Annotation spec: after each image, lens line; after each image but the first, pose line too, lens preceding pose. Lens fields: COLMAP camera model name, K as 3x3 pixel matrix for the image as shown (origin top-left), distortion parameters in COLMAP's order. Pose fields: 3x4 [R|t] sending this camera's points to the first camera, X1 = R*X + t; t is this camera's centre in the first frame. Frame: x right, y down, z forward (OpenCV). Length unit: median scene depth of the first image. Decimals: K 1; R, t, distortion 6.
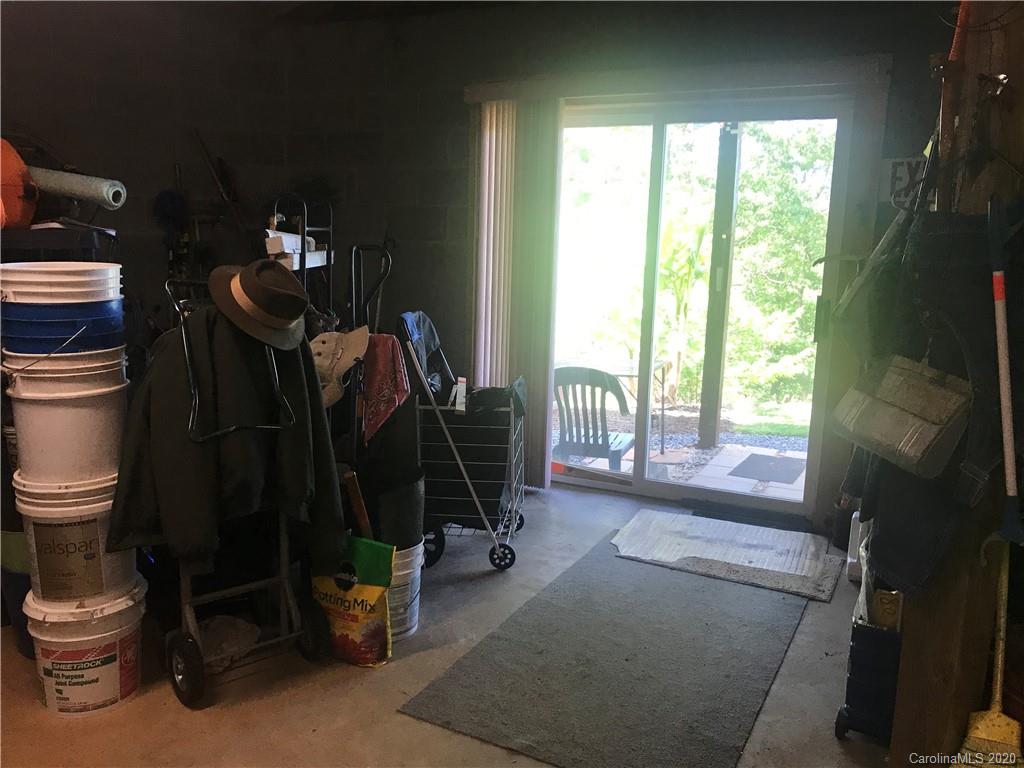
lens RADIAL K [[848.5, 0, 512.0], [0, 848.5, 384.0], [0, 0, 1]] dist [0.017618, 0.008154]
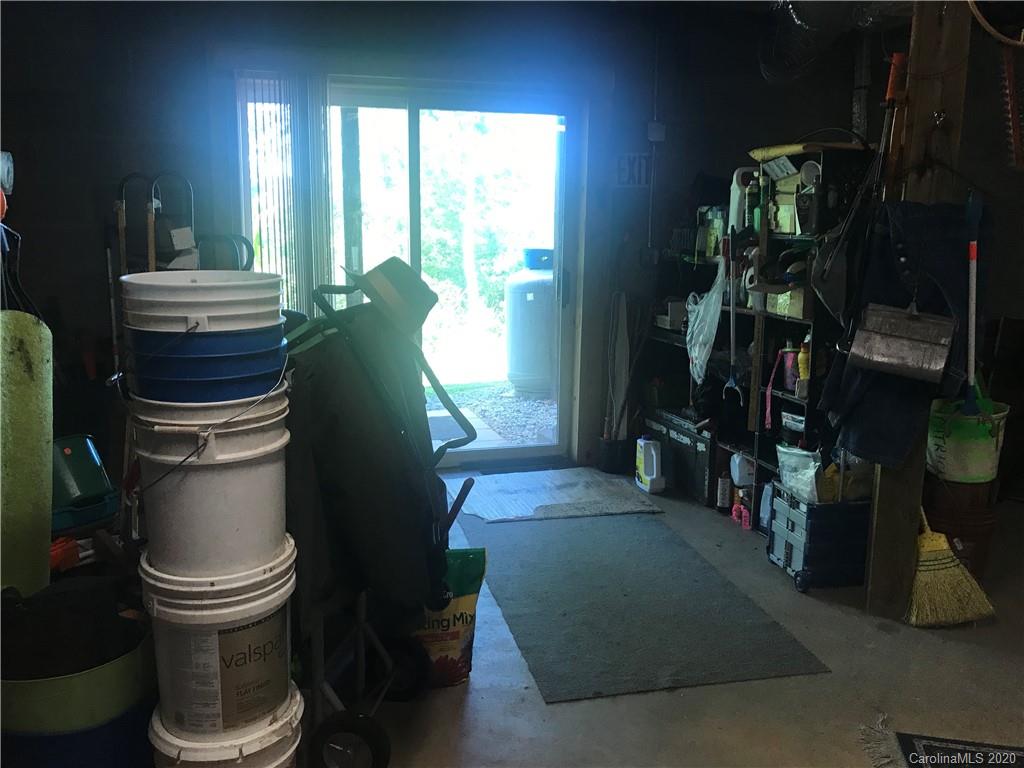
lens RADIAL K [[834.8, 0, 512.0], [0, 834.8, 384.0], [0, 0, 1]] dist [0.014098, 0.003367]
pose [[0.757665, -0.141357, 0.637151, -0.758944], [0.121270, 0.989753, 0.075377, -0.067027], [-0.641277, 0.020157, 0.767044, 0.273359]]
